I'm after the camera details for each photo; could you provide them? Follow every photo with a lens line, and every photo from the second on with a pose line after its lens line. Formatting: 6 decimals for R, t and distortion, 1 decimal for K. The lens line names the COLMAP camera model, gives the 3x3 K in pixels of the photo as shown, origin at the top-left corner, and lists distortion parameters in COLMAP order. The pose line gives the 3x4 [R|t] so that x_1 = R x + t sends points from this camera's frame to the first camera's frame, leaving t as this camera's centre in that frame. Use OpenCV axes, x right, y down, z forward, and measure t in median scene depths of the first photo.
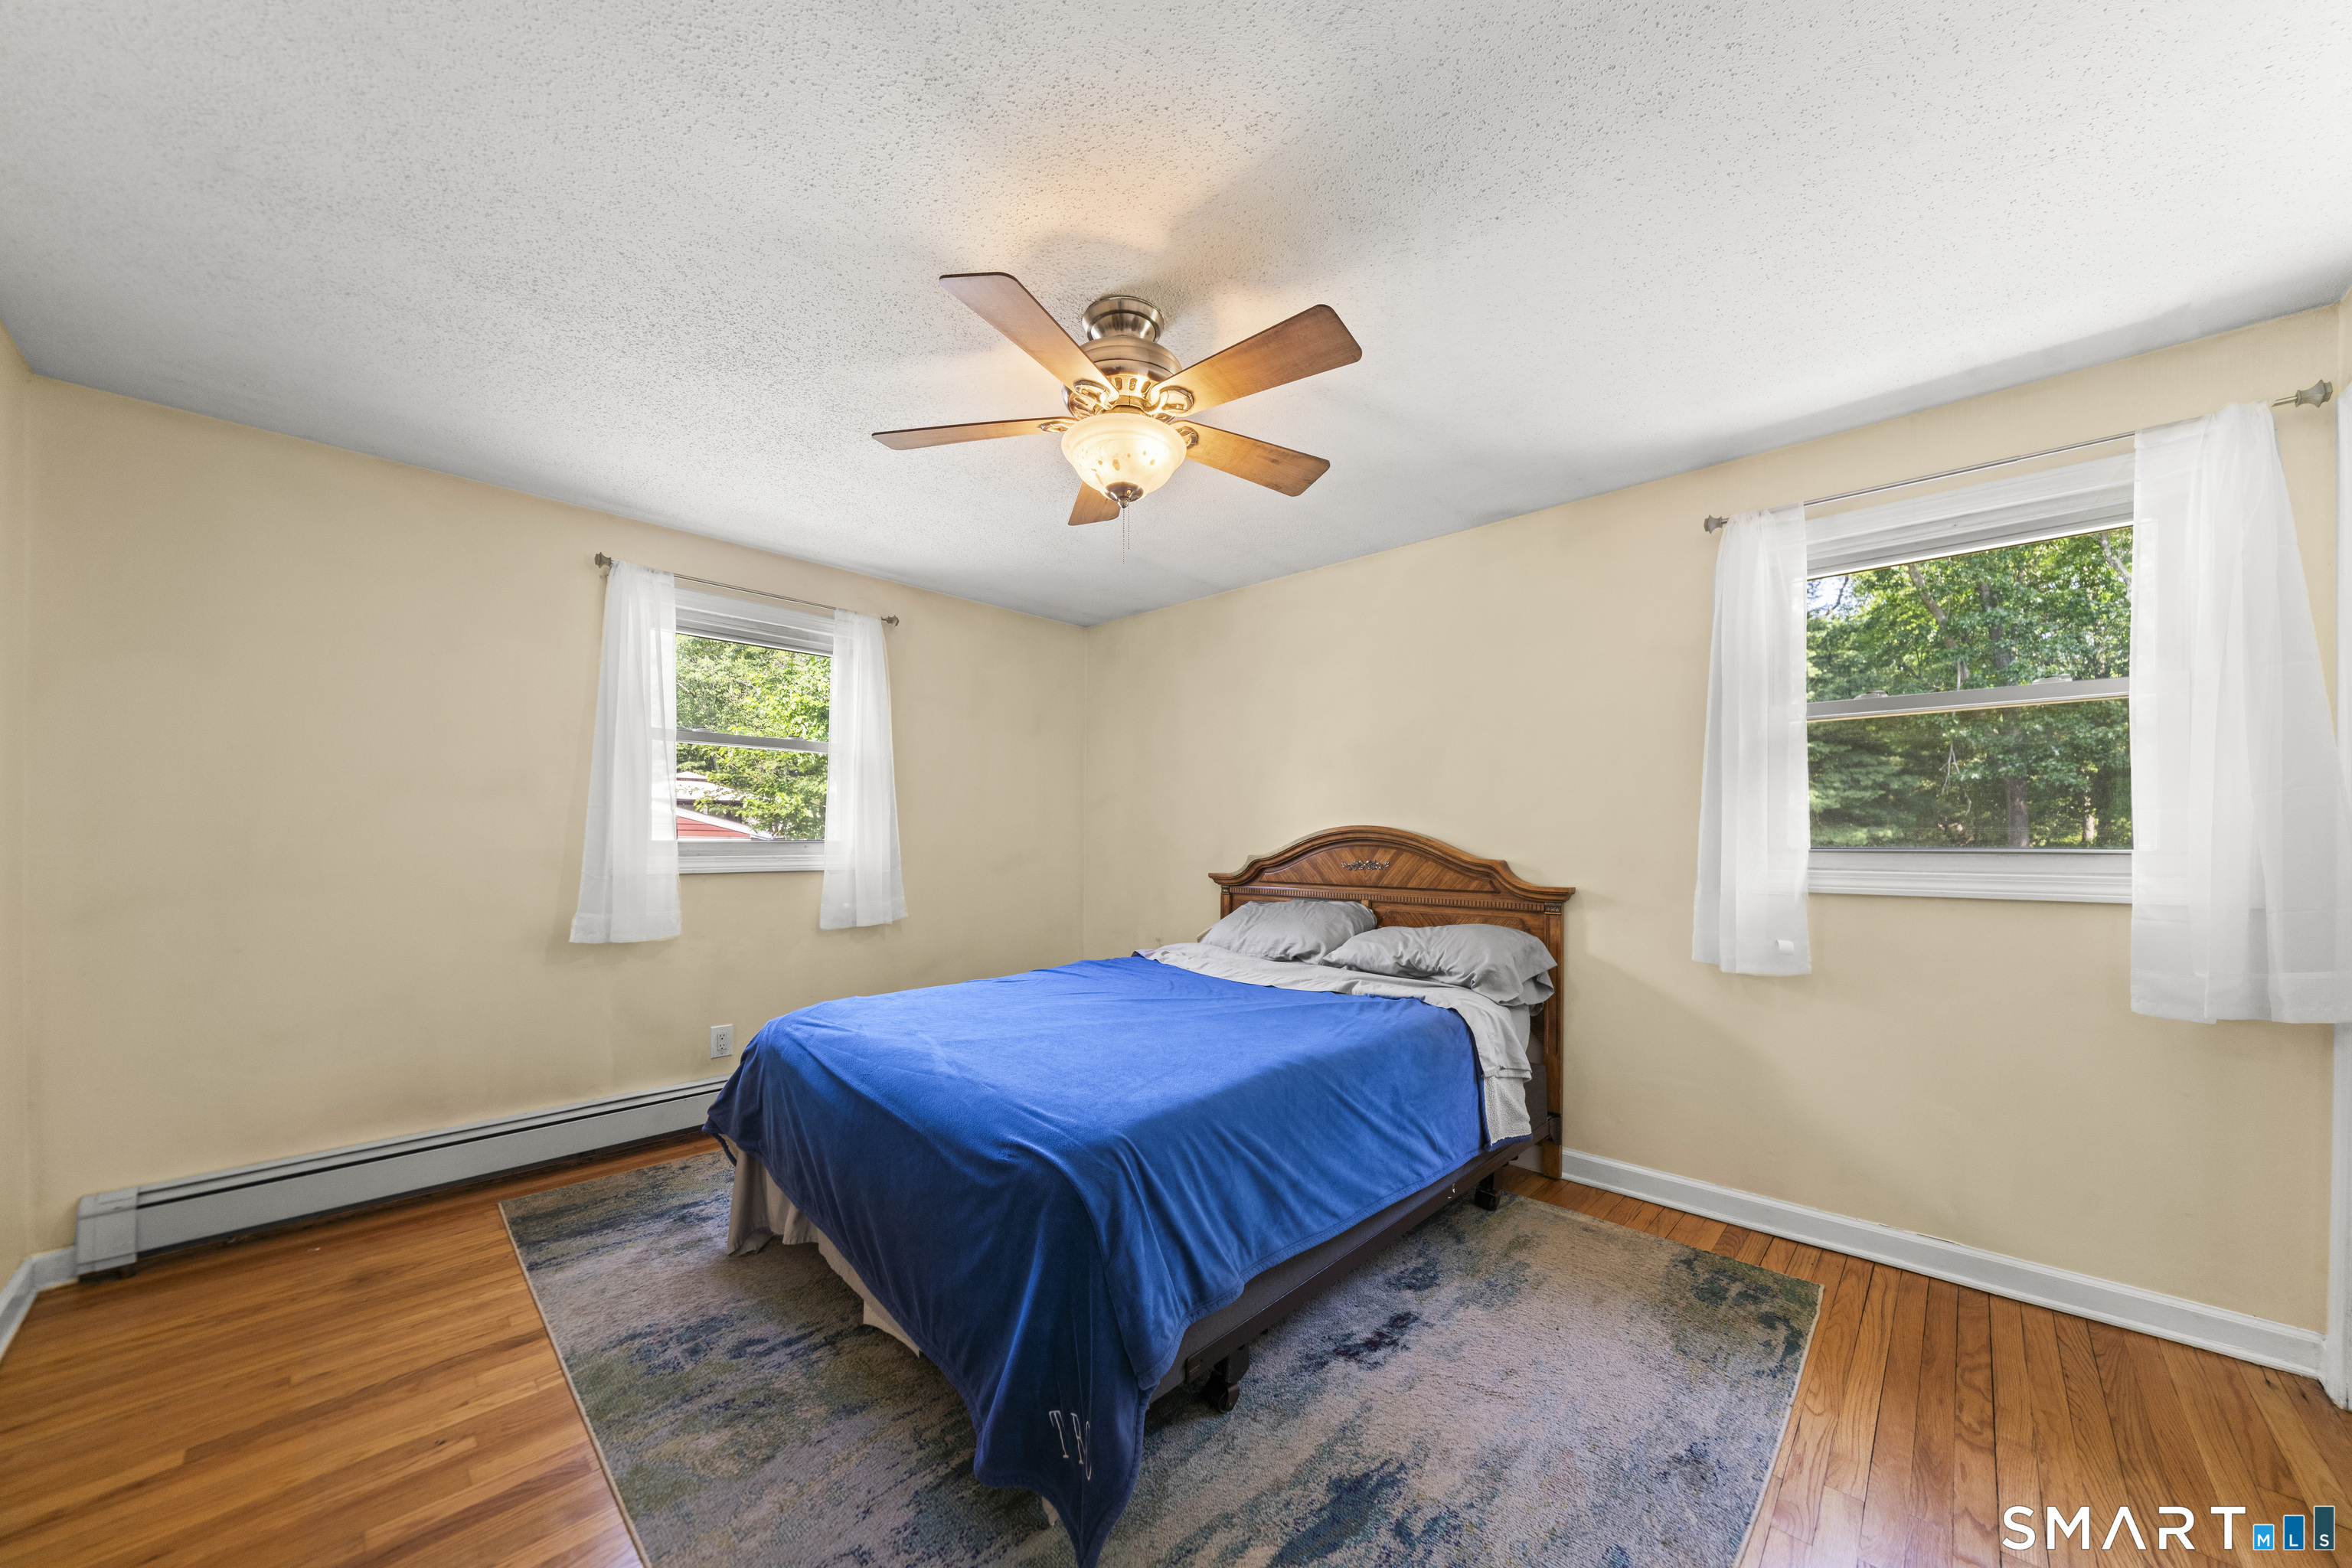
lens RADIAL K [[843.0, 0, 1180.3], [0, 843.0, 825.0], [0, 0, 1]] dist [0.000088, 0.000017]
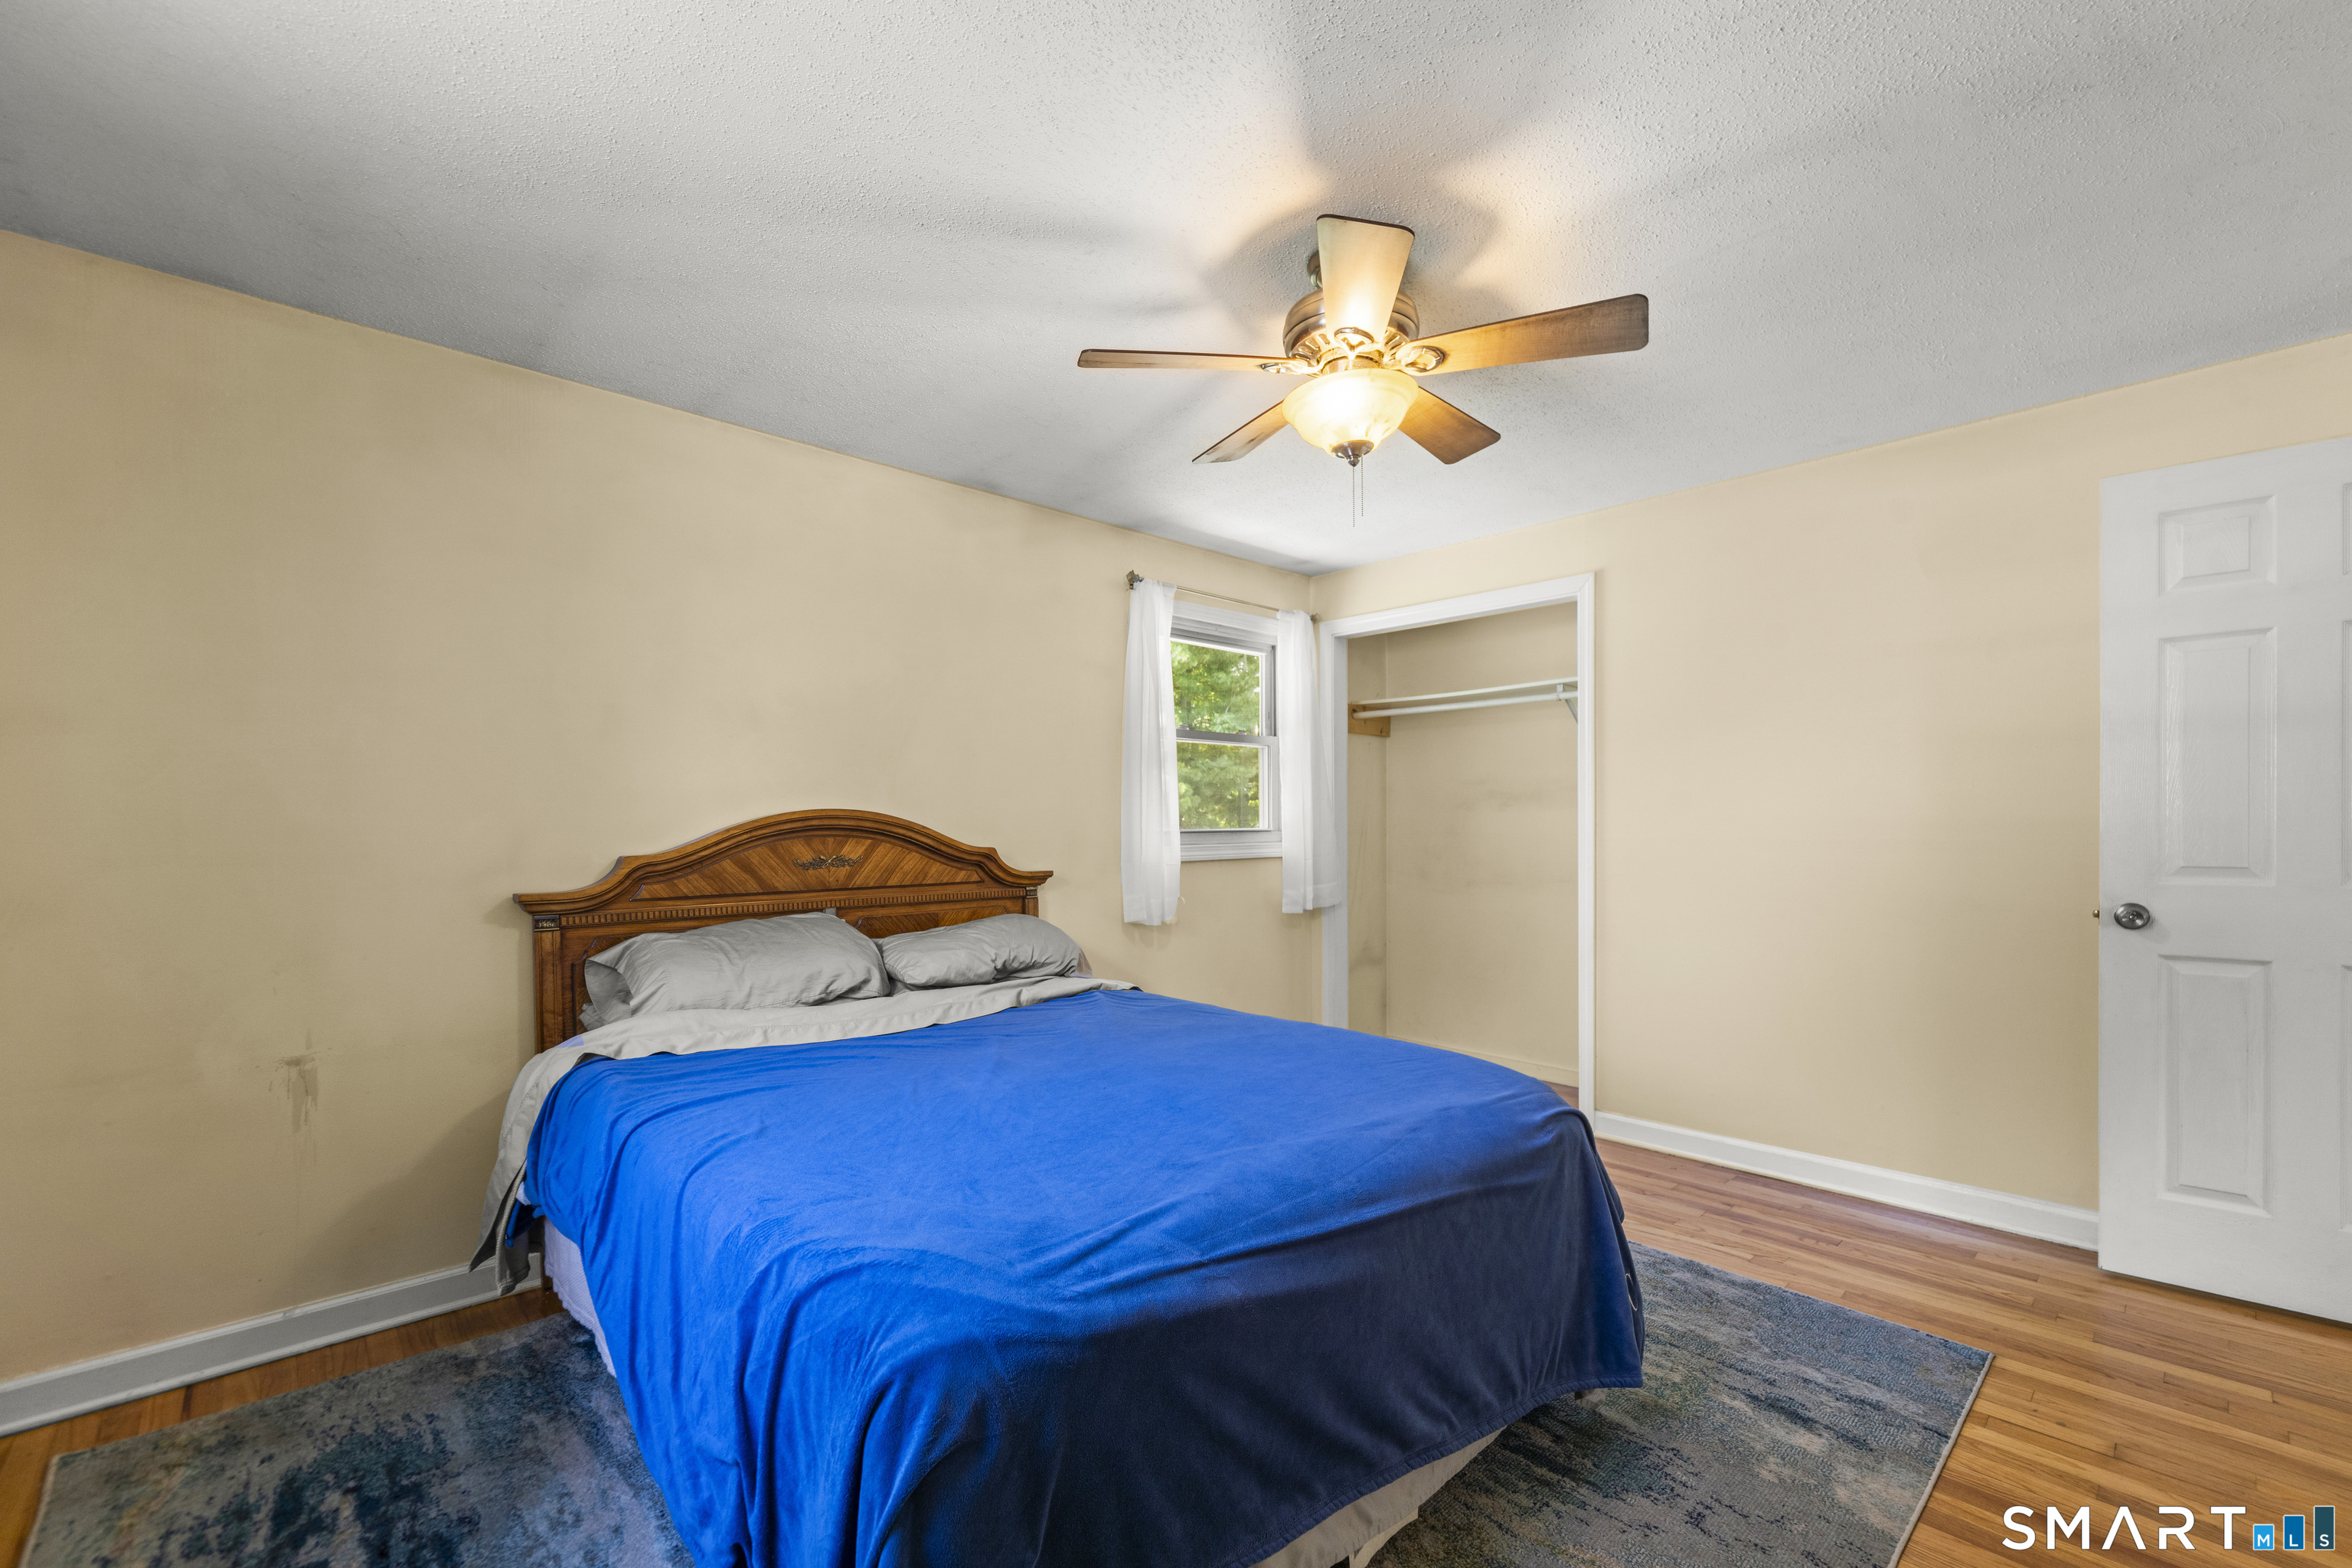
lens RADIAL K [[996.2, 0, 1182.8], [0, 996.2, 833.3], [0, 0, 1]] dist [0.000309, -0.000047]
pose [[0.043040, -0.011152, 0.999011, -0.759433], [-0.009062, 0.999892, 0.011553, 0.010376], [-0.999032, -0.009551, 0.042934, 0.745797]]
